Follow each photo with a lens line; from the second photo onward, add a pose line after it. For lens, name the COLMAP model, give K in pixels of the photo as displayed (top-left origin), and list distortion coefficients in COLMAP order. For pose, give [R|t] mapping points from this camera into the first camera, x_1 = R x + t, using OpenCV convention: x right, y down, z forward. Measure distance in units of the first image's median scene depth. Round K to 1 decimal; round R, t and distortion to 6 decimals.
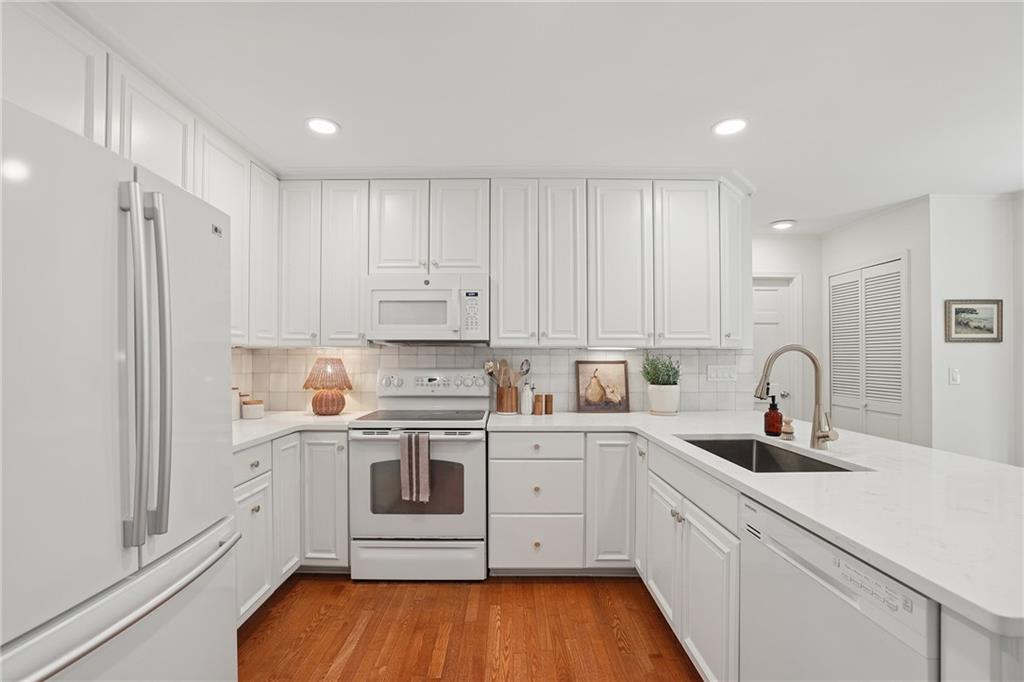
lens RADIAL K [[450.9, 0, 516.3], [0, 450.9, 349.6], [0, 0, 1]] dist [-0.042063, 0.014848]
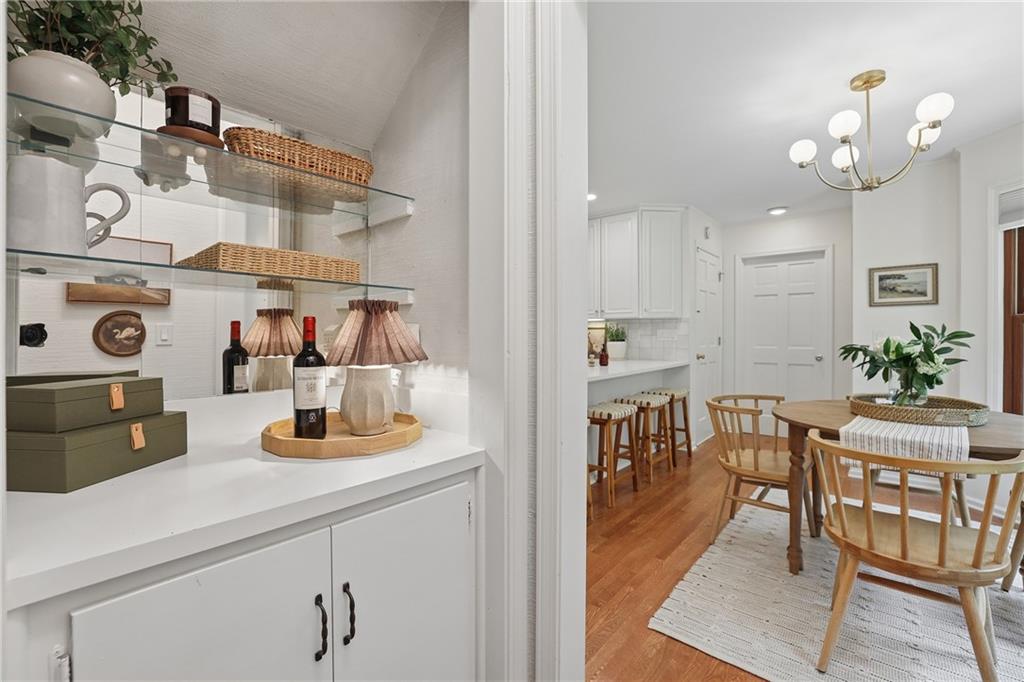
lens RADIAL K [[450.9, 0, 518.1], [0, 450.9, 339.2], [0, 0, 1]] dist [-0.042063, 0.014848]
pose [[0.768295, 0.000380, -0.640096, 1.141578], [0.018842, 0.999553, 0.023209, 0.025836], [0.639819, -0.029892, 0.767944, -0.492196]]
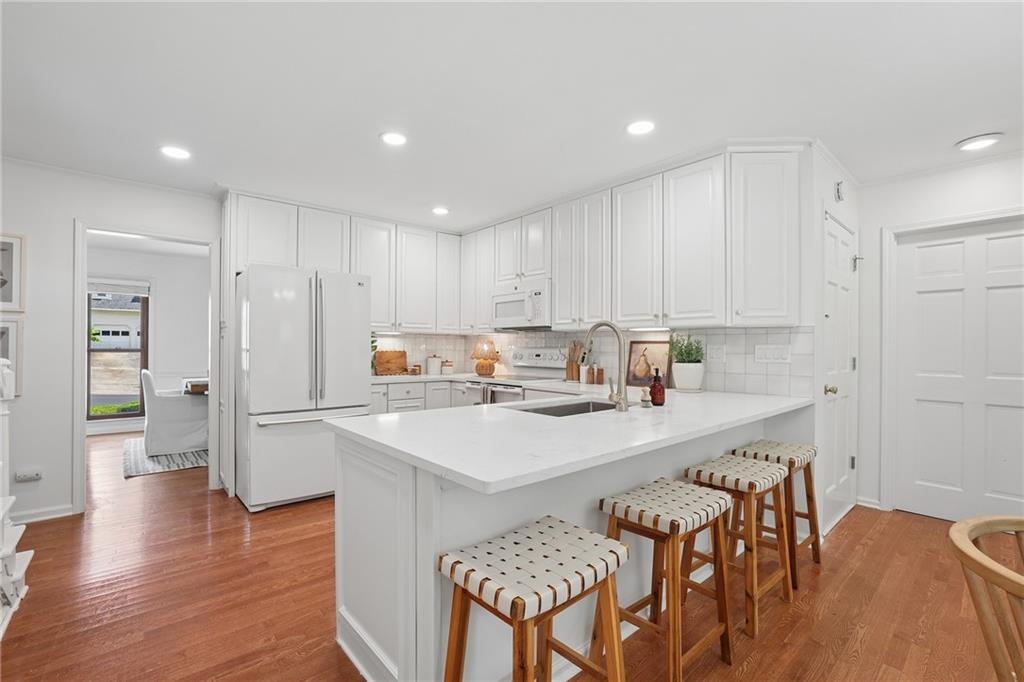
lens RADIAL K [[450.9, 0, 509.7], [0, 450.9, 341.0], [0, 0, 1]] dist [-0.042063, 0.014848]
pose [[0.659267, -0.007942, -0.751867, 0.874458], [0.008629, 0.999958, -0.002997, 0.027659], [0.751859, -0.004512, 0.659308, 0.005240]]
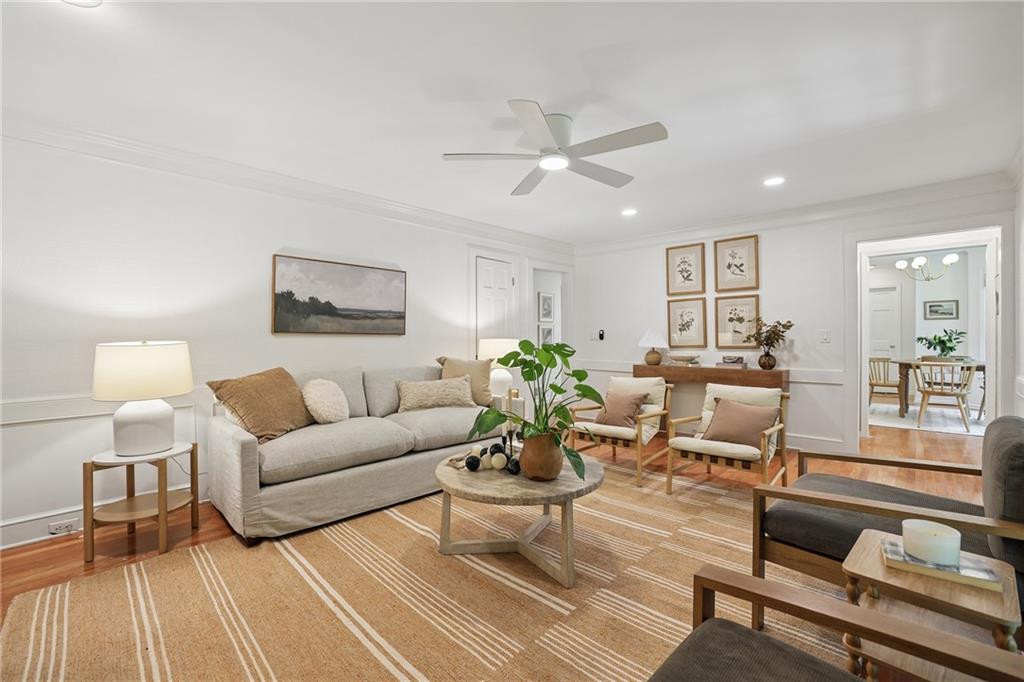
lens RADIAL K [[450.9, 0, 510.3], [0, 450.9, 334.4], [0, 0, 1]] dist [-0.042063, 0.014848]
pose [[0.728317, -0.005171, -0.685221, 1.101600], [0.019641, 0.999718, 0.013333, -0.015253], [0.684959, -0.023169, 0.728213, -2.478499]]
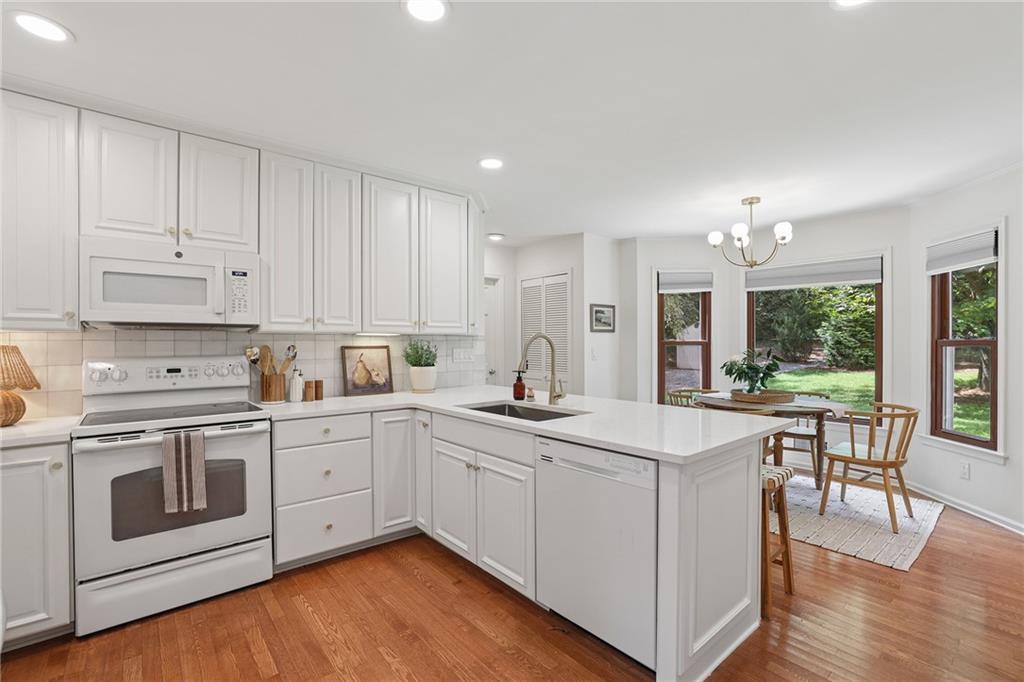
lens RADIAL K [[450.9, 0, 523.2], [0, 450.9, 337.6], [0, 0, 1]] dist [-0.042063, 0.014848]
pose [[0.765400, 0.002406, 0.643550, -0.227926], [-0.006431, 0.999972, 0.003910, -0.001317], [-0.643522, -0.007132, 0.765394, -0.047531]]
